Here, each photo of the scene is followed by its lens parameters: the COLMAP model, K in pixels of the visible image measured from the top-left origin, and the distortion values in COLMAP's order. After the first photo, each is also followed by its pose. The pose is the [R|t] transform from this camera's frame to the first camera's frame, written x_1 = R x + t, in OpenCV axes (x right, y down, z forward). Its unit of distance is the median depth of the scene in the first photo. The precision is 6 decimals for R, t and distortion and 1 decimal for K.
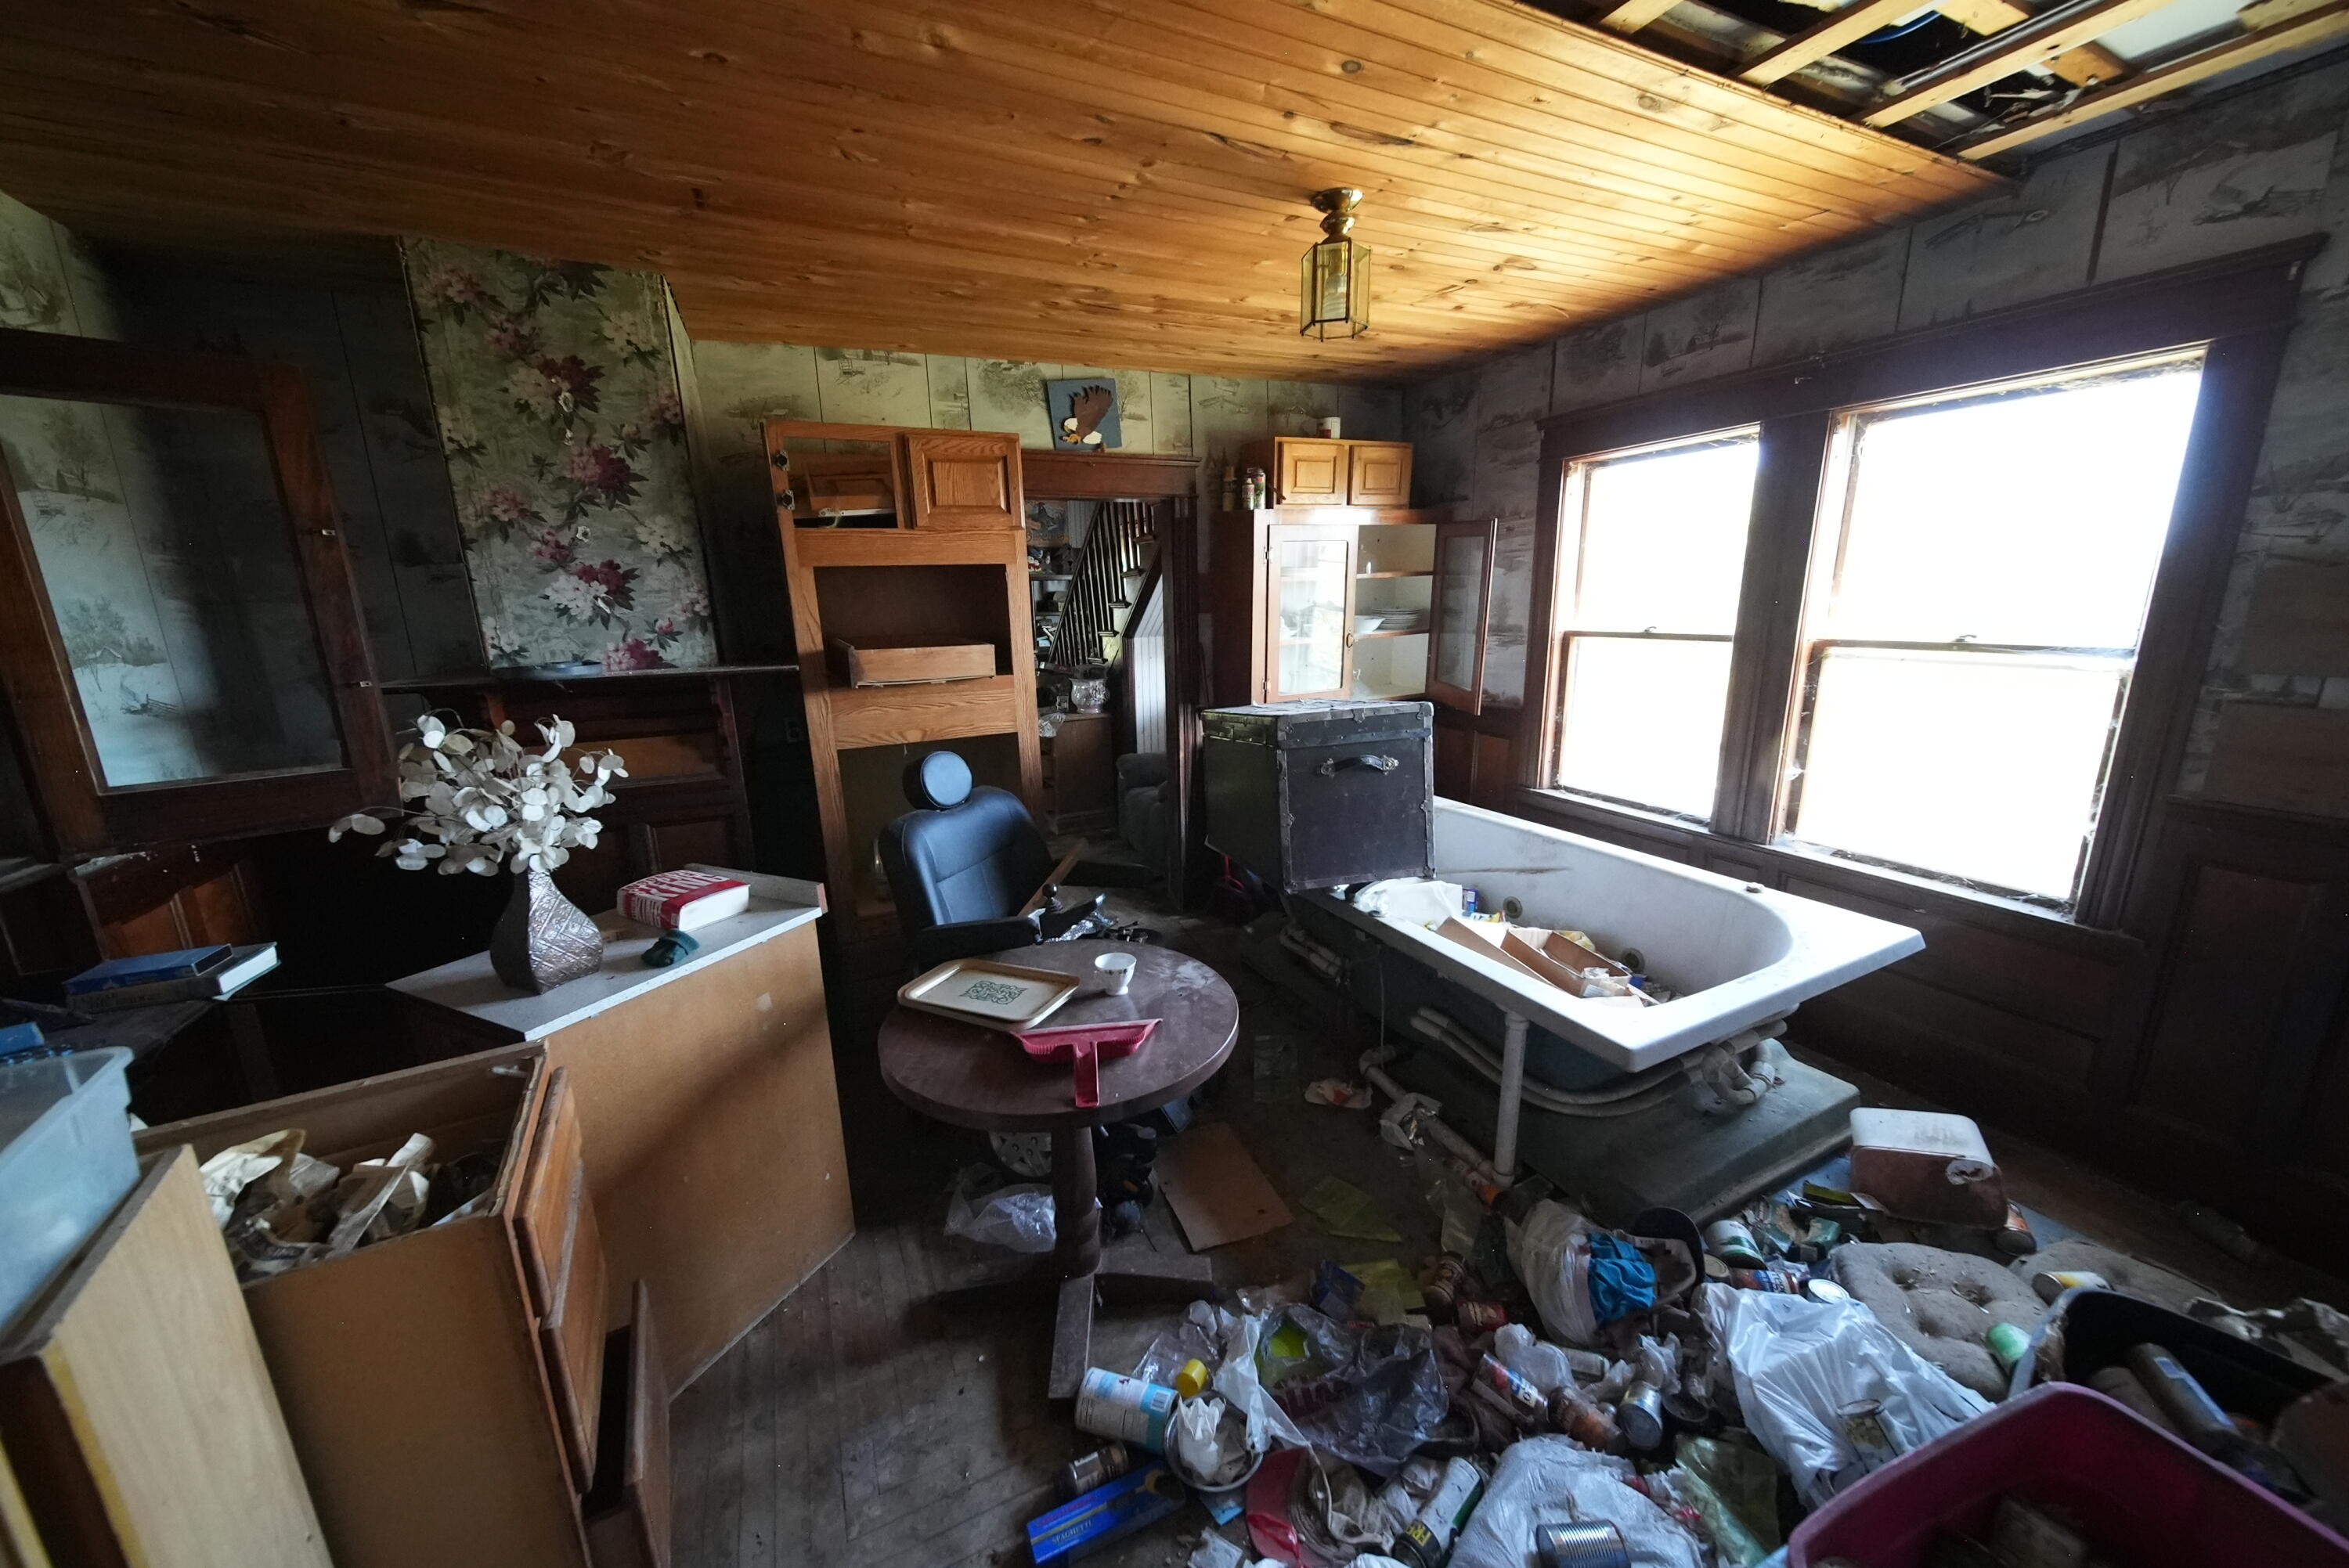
lens RADIAL K [[821.8, 0, 1181.8], [0, 821.8, 786.4], [0, 0, 1]] dist [0.000980, -0.001495]
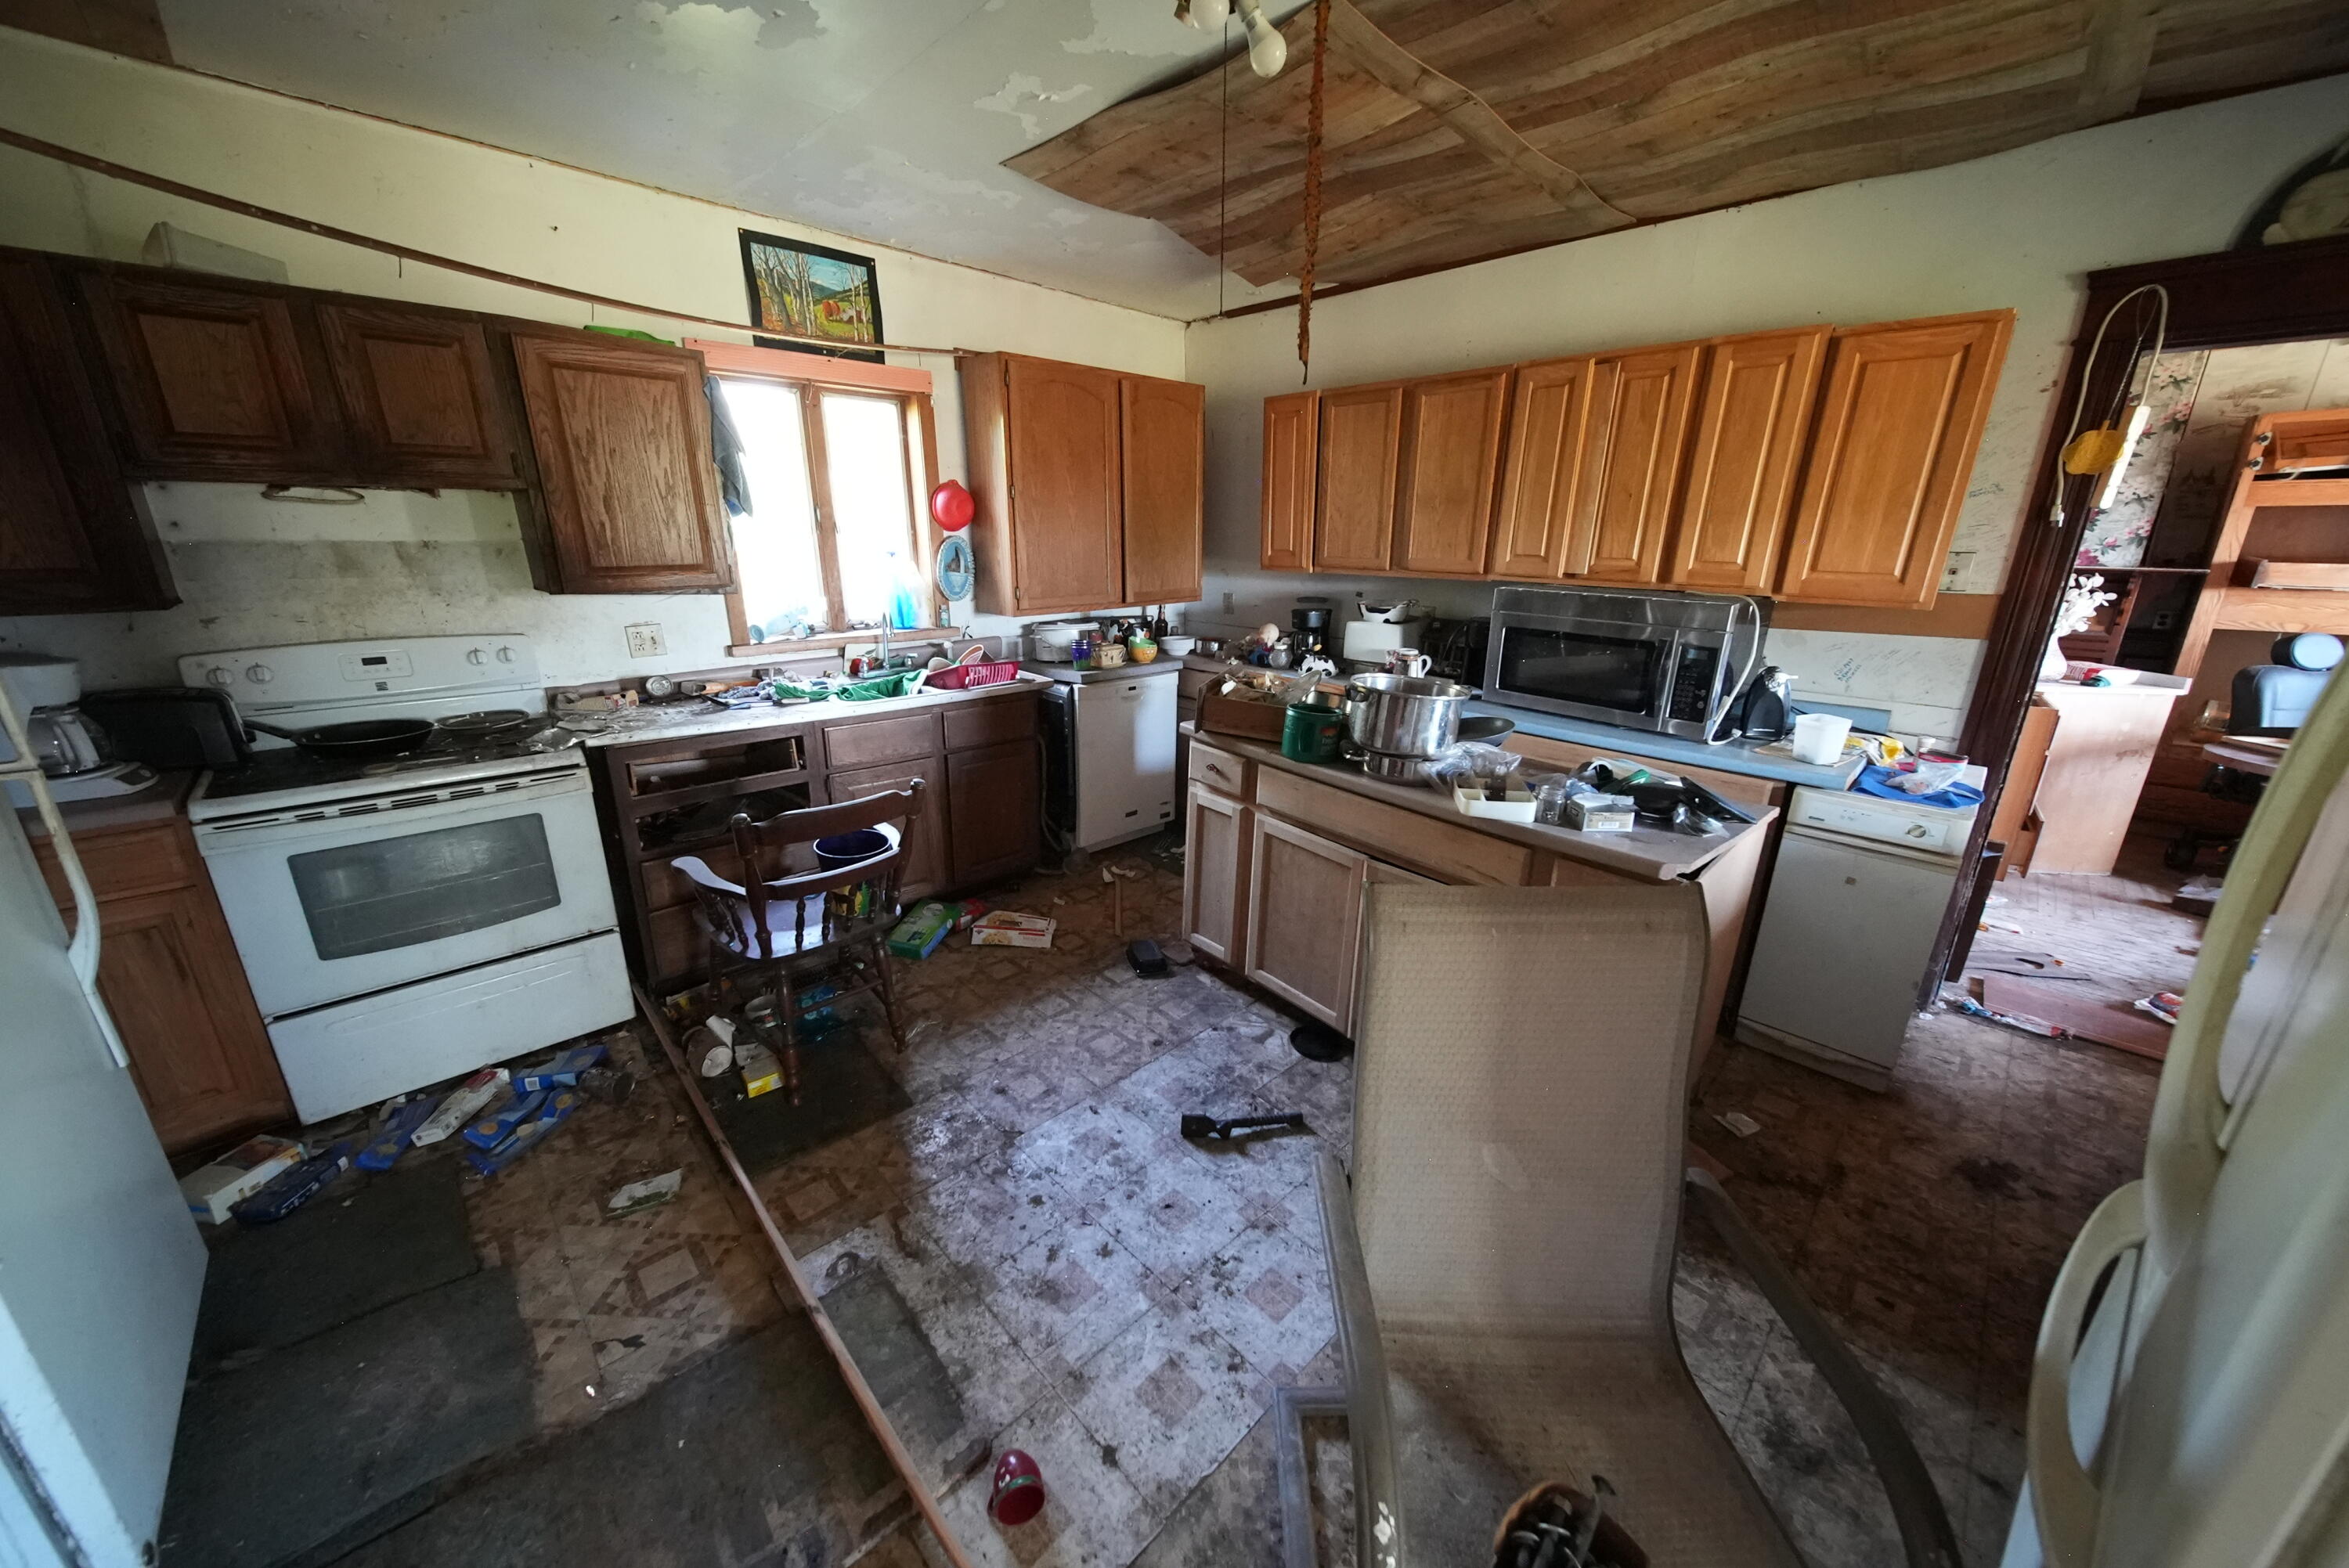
lens RADIAL K [[821.8, 0, 1173.3], [0, 821.8, 786.7], [0, 0, 1]] dist [0.000980, -0.001495]
pose [[0.320199, 0.301979, -0.897931, 0.445176], [-0.216682, 0.946054, 0.240895, 0.303578], [0.922237, 0.117431, 0.368359, -1.390583]]
